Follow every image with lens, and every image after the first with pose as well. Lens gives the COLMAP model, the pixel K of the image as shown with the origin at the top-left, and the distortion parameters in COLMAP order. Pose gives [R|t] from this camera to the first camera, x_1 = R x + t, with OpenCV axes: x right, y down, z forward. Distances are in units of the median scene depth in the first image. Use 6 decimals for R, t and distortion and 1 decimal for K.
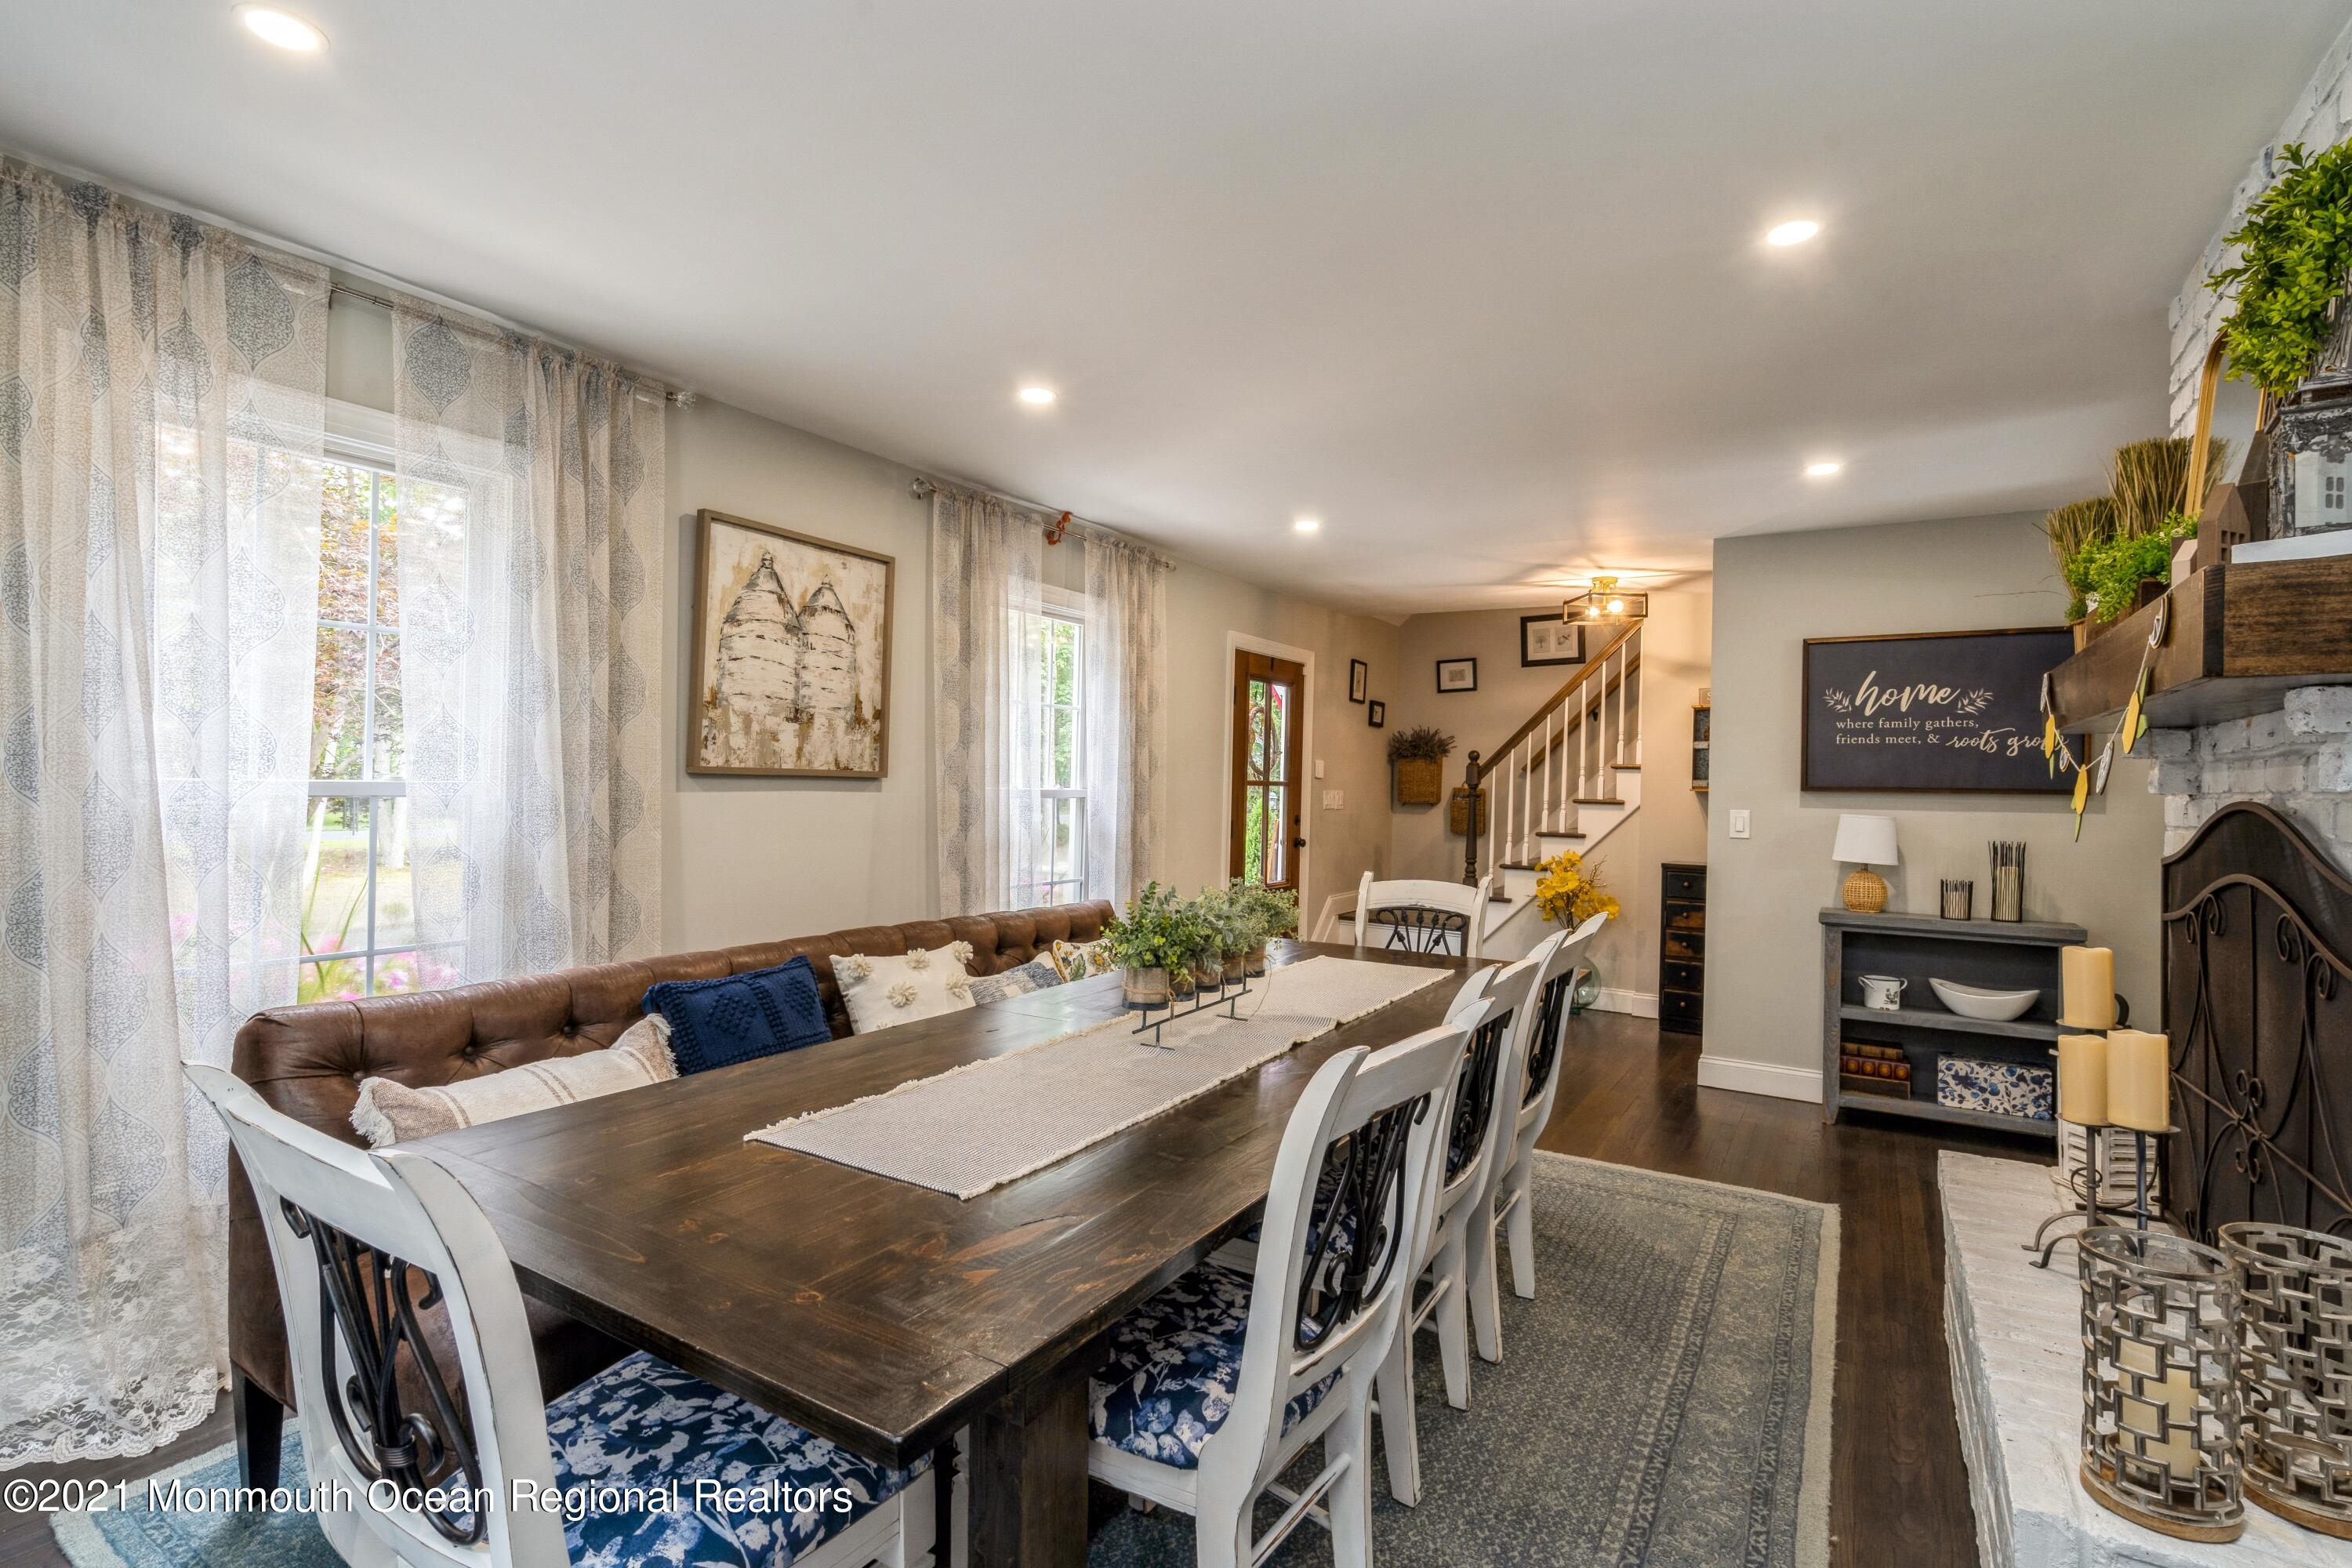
lens RADIAL K [[1081.8, 0, 1173.4], [0, 1081.8, 796.9], [0, 0, 1]] dist [-0.001757, -0.000088]
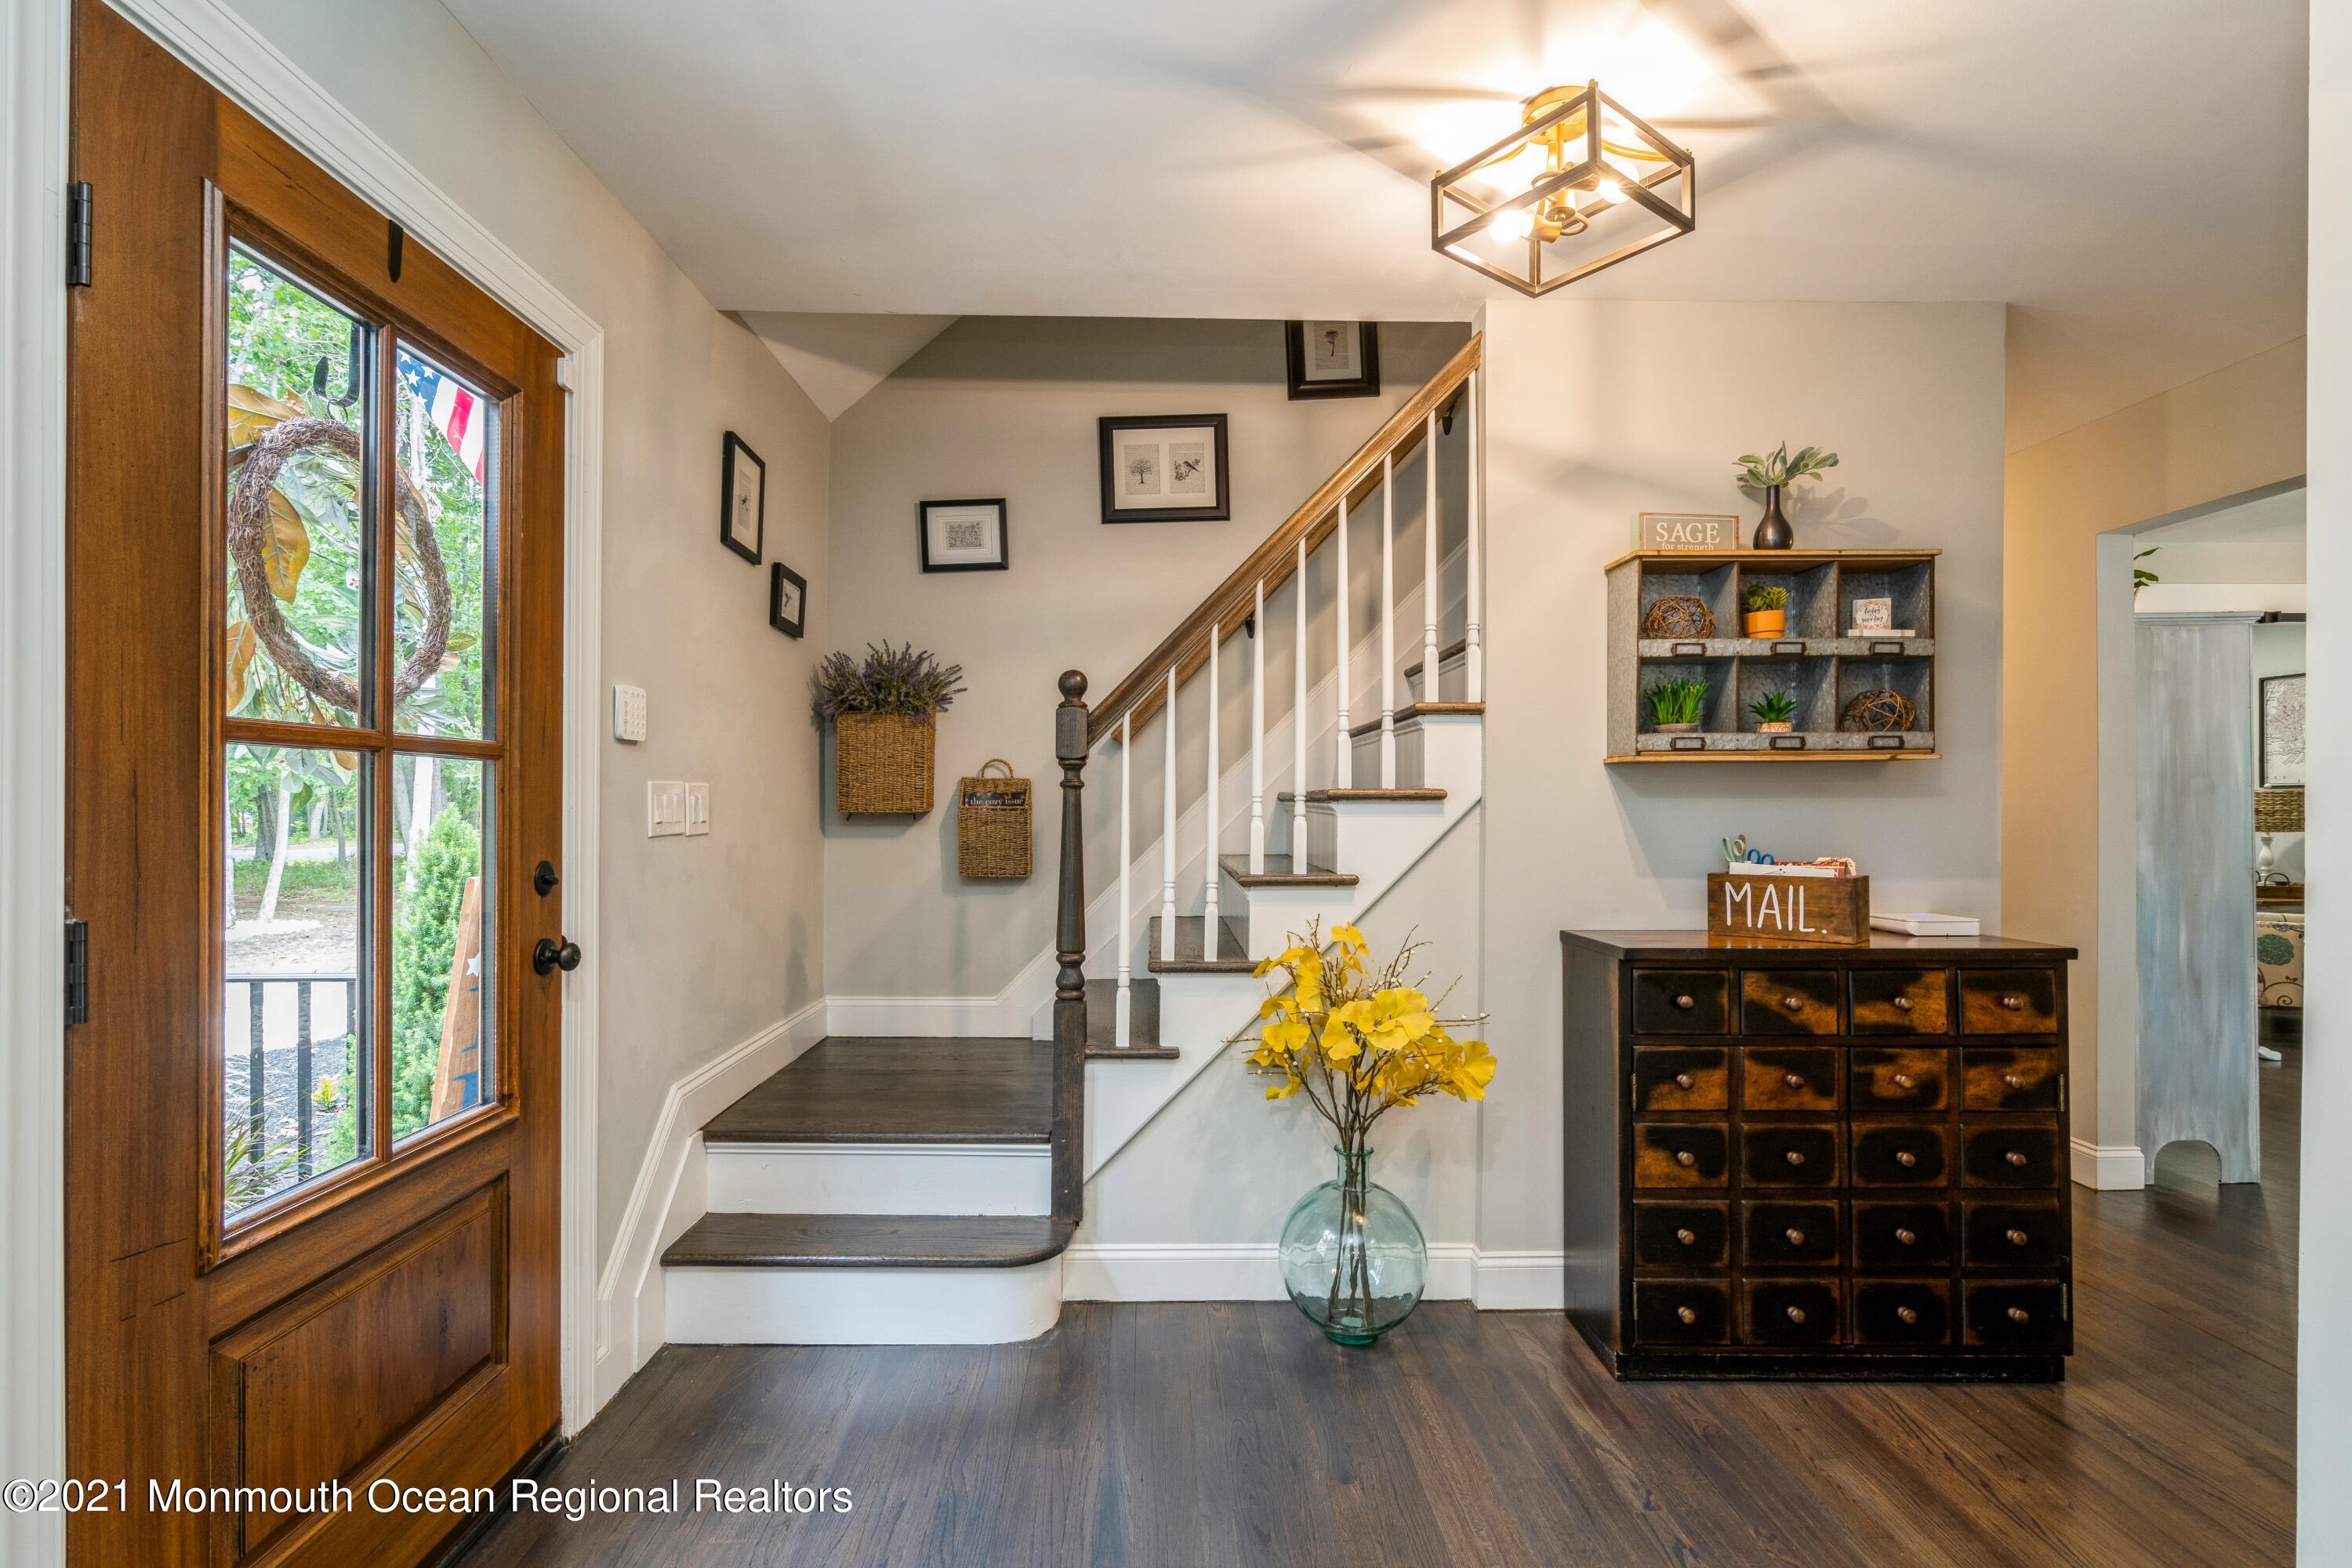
lens RADIAL K [[1081.8, 0, 1173.4], [0, 1081.8, 796.9], [0, 0, 1]] dist [-0.001757, -0.000088]
pose [[0.837716, -0.017276, 0.545834, 0.094963], [0.025847, 0.999634, -0.008029, 0.005938], [-0.545495, 0.020834, 0.837855, 0.647478]]
